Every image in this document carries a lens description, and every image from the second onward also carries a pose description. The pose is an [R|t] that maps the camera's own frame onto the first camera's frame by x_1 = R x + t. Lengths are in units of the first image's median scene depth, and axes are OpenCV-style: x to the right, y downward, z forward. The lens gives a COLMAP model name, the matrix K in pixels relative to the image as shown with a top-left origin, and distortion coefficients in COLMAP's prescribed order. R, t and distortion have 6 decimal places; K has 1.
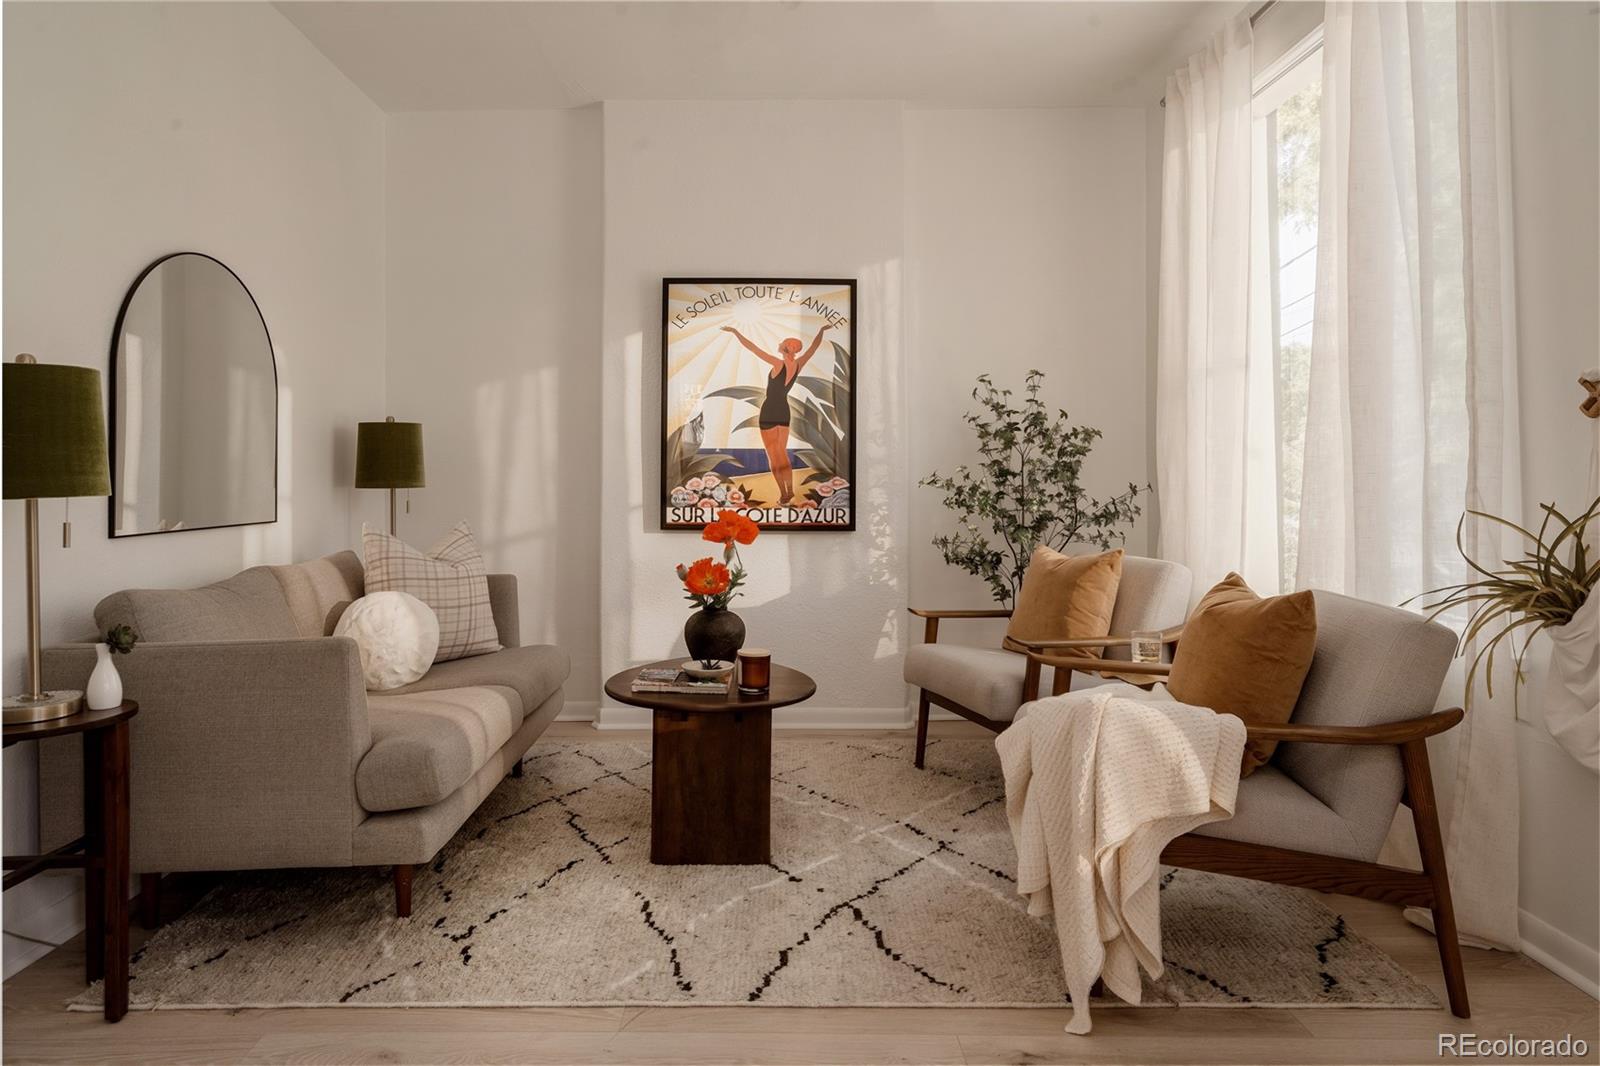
lens RADIAL K [[905.1, 0, 801.8], [0, 905.1, 516.9], [0, 0, 1]] dist [0.000432, -0.000292]
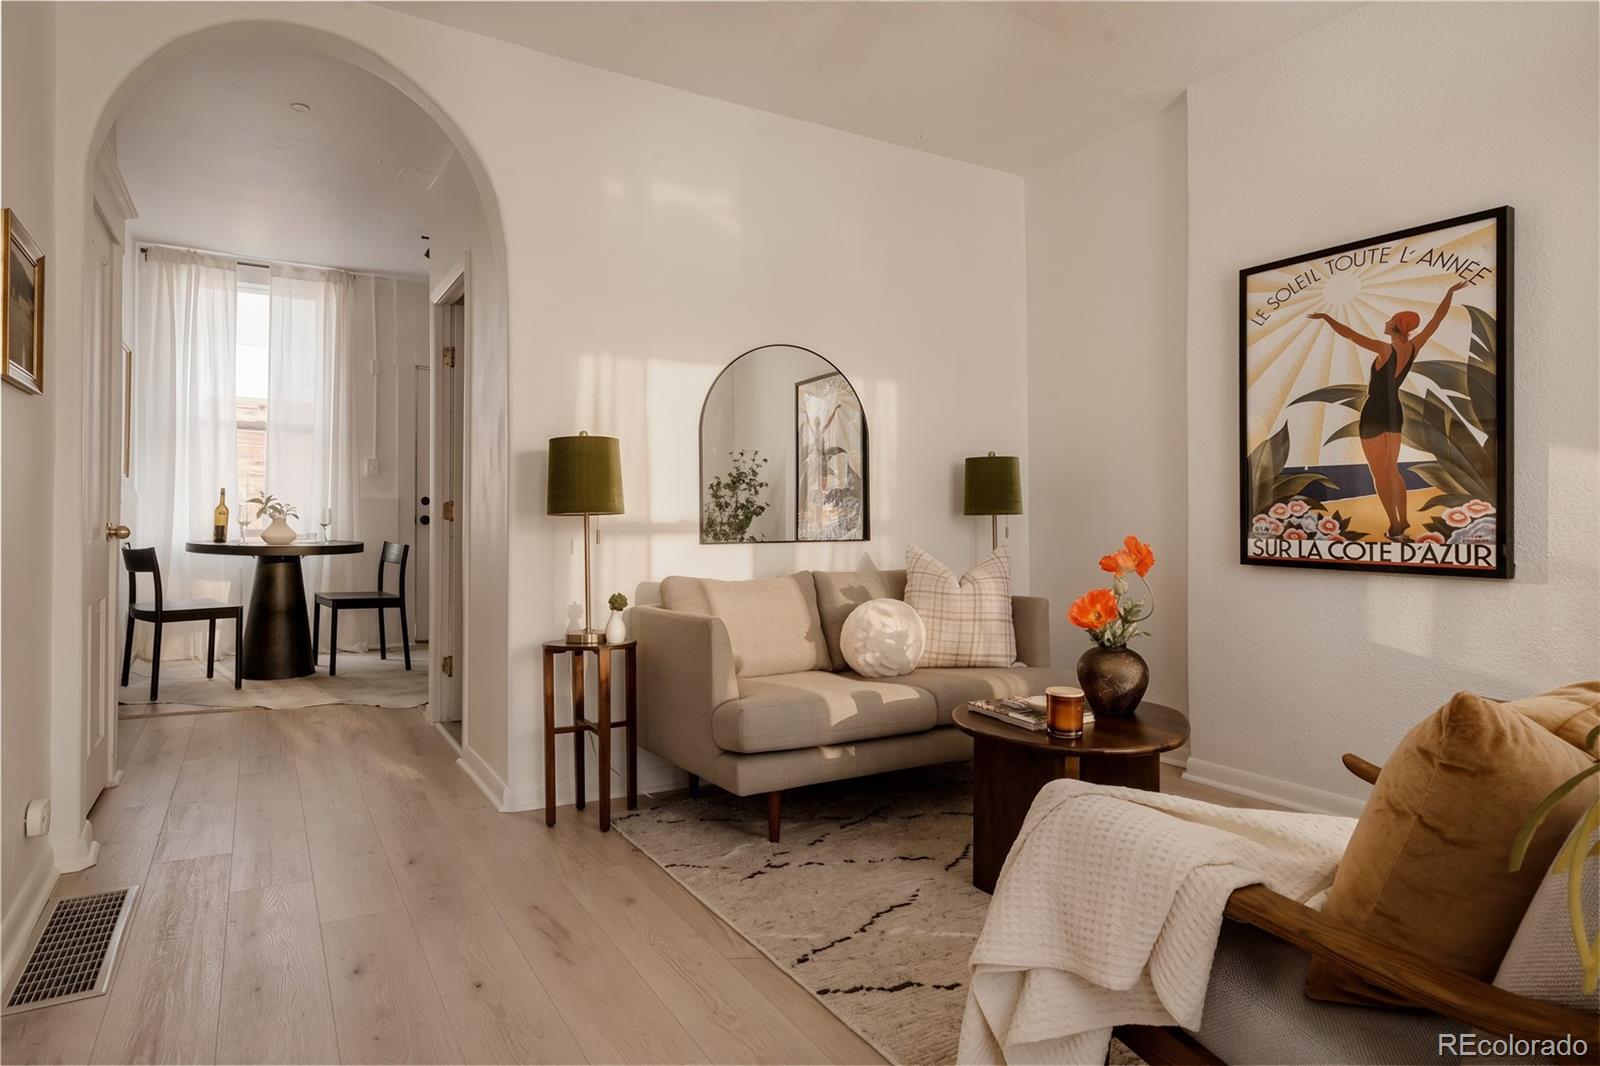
lens RADIAL K [[907.0, 0, 798.8], [0, 907.0, 562.1], [0, 0, 1]] dist [0.005524, 0.003050]
pose [[0.522030, 0.043279, -0.851829, 0.367735], [-0.036629, 0.998928, 0.028305, 0.003234], [0.852141, 0.016426, 0.523055, 0.193224]]
